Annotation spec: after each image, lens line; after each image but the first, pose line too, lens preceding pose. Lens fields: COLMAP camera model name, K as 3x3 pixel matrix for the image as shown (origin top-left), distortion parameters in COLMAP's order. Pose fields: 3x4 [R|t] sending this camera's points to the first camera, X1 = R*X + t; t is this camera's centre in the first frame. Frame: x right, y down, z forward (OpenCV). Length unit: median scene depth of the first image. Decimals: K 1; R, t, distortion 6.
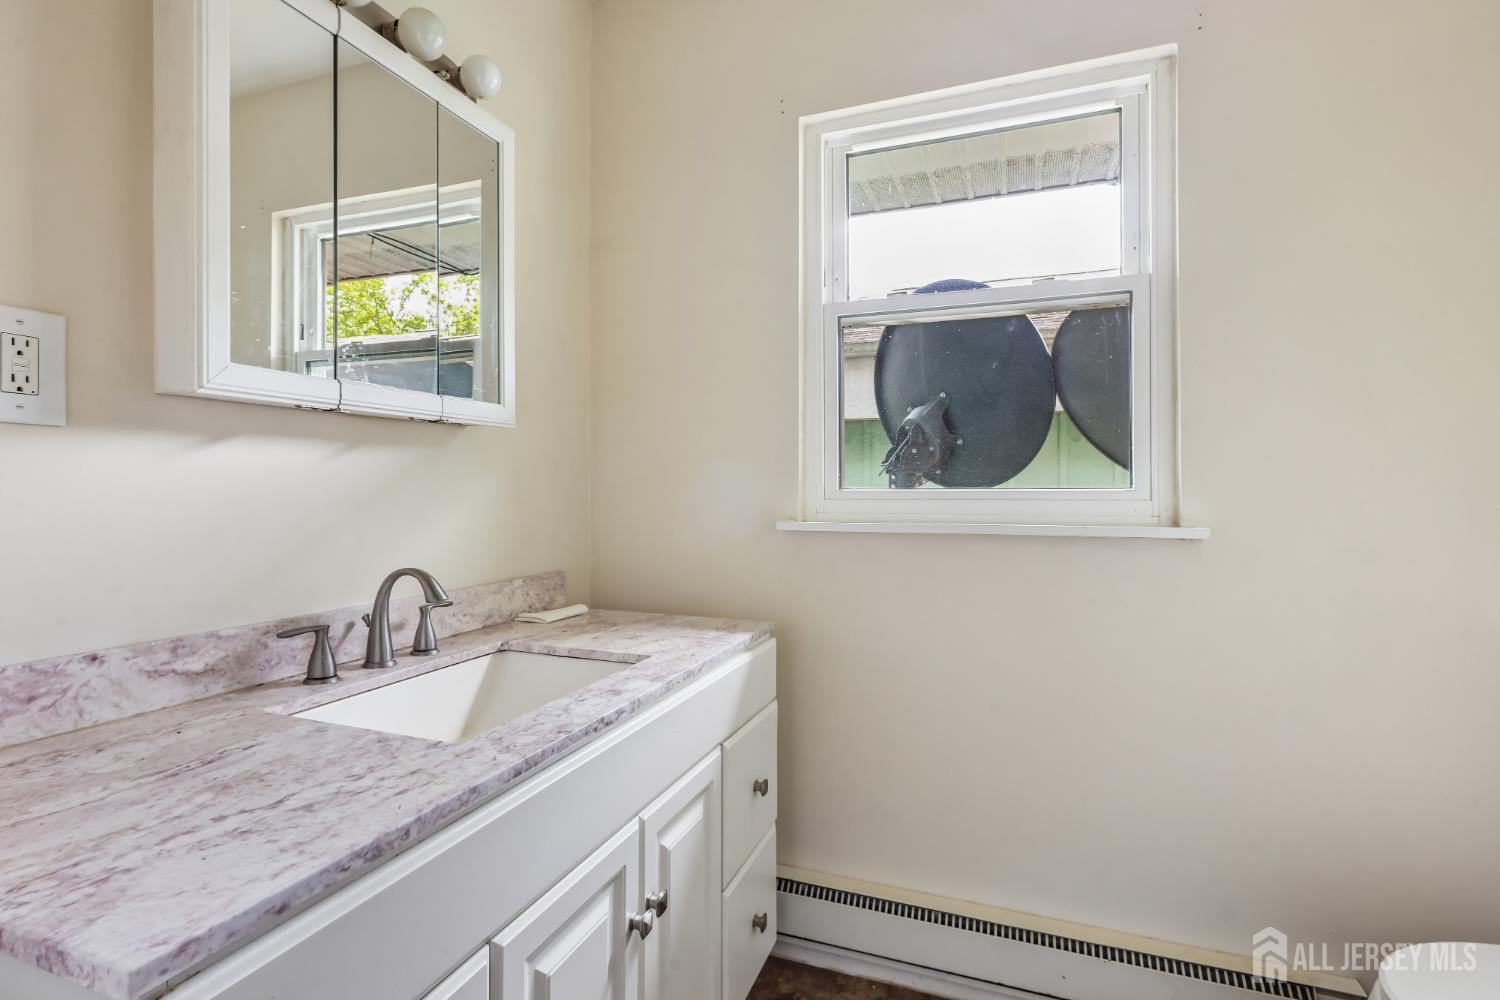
lens RADIAL K [[709.8, 0, 751.8], [0, 709.8, 489.5], [0, 0, 1]] dist [-0.001006, 0.000184]
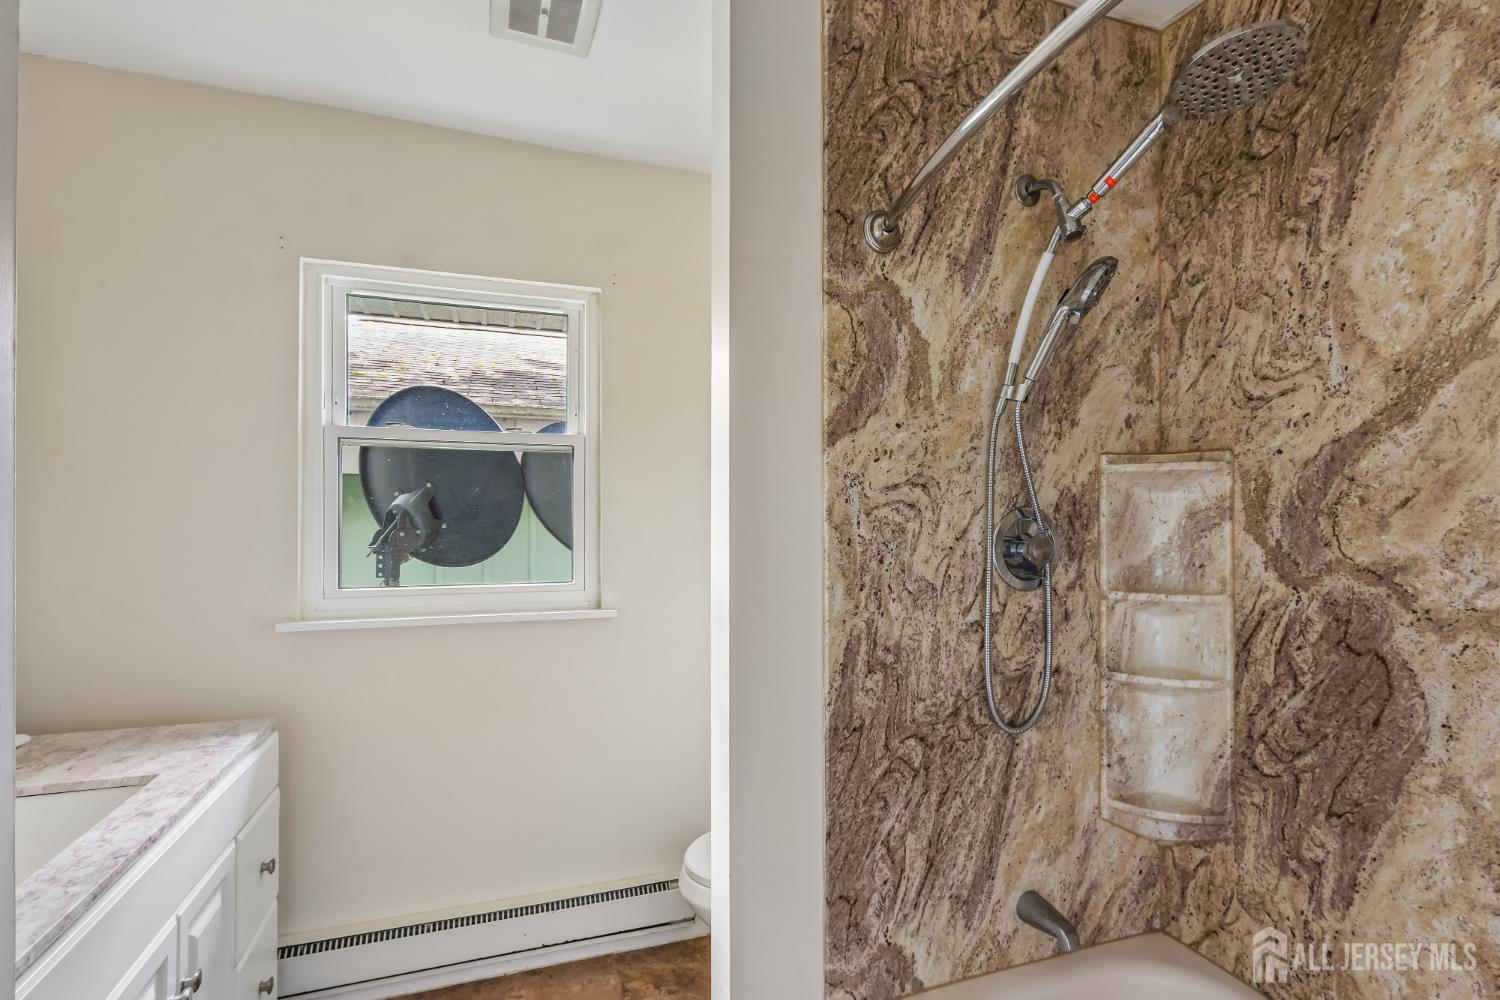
lens RADIAL K [[713.8, 0, 754.4], [0, 713.8, 515.6], [0, 0, 1]] dist [0.001065, 0.000786]
pose [[0.757975, 0.004808, 0.652266, -0.140107], [-0.004163, 0.999988, -0.002534, -0.137895], [-0.652271, -0.000794, 0.757986, -0.359331]]
